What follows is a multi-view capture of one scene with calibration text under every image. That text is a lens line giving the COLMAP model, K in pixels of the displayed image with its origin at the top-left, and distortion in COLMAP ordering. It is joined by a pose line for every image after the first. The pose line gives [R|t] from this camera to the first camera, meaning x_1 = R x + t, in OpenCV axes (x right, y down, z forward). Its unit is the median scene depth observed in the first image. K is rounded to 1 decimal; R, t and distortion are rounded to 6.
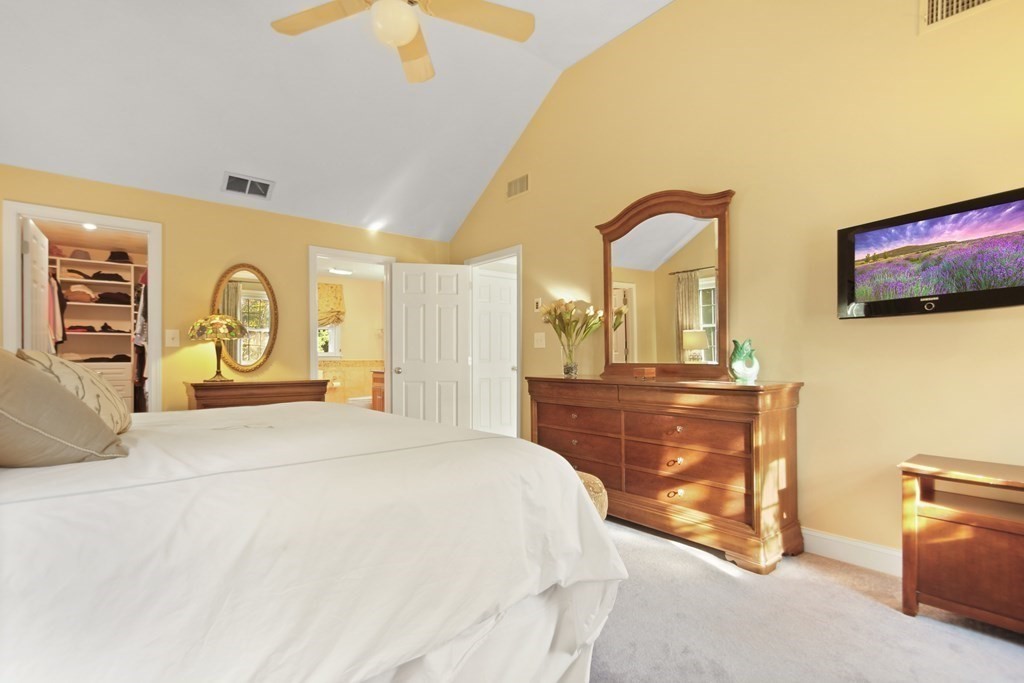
lens RADIAL K [[492.4, 0, 513.3], [0, 492.4, 351.4], [0, 0, 1]] dist [0.005073, -0.000135]
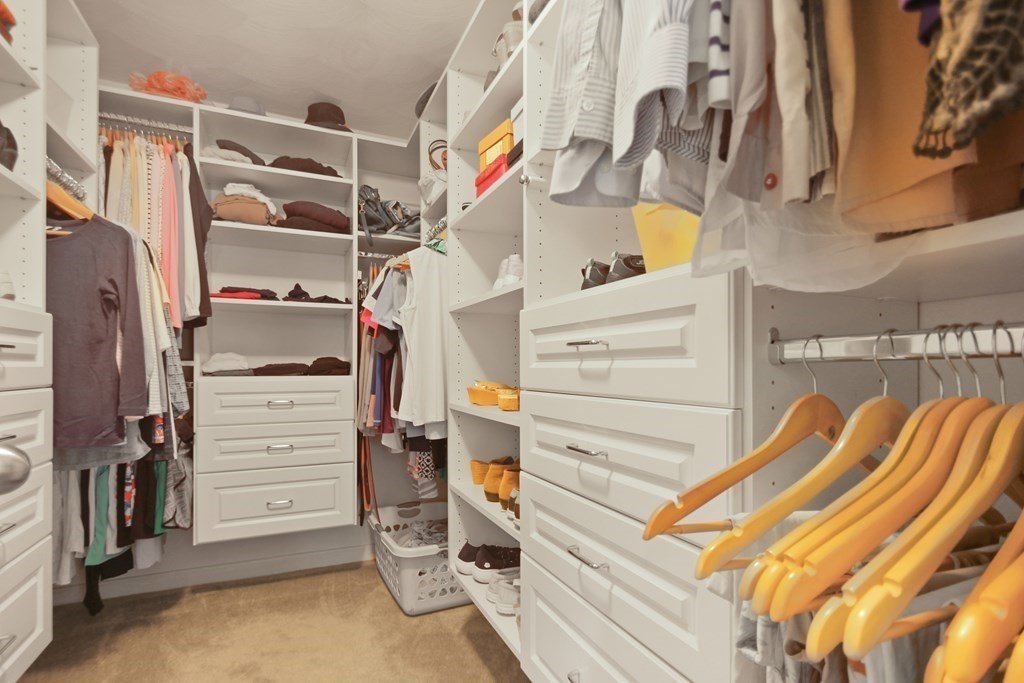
lens RADIAL K [[492.4, 0, 515.6], [0, 492.4, 361.4], [0, 0, 1]] dist [0.005073, -0.000135]
pose [[0.963933, -0.000587, -0.266145, -0.548872], [-0.002291, 0.999942, -0.010502, 0.014322], [0.266136, 0.010732, 0.963876, 0.662408]]
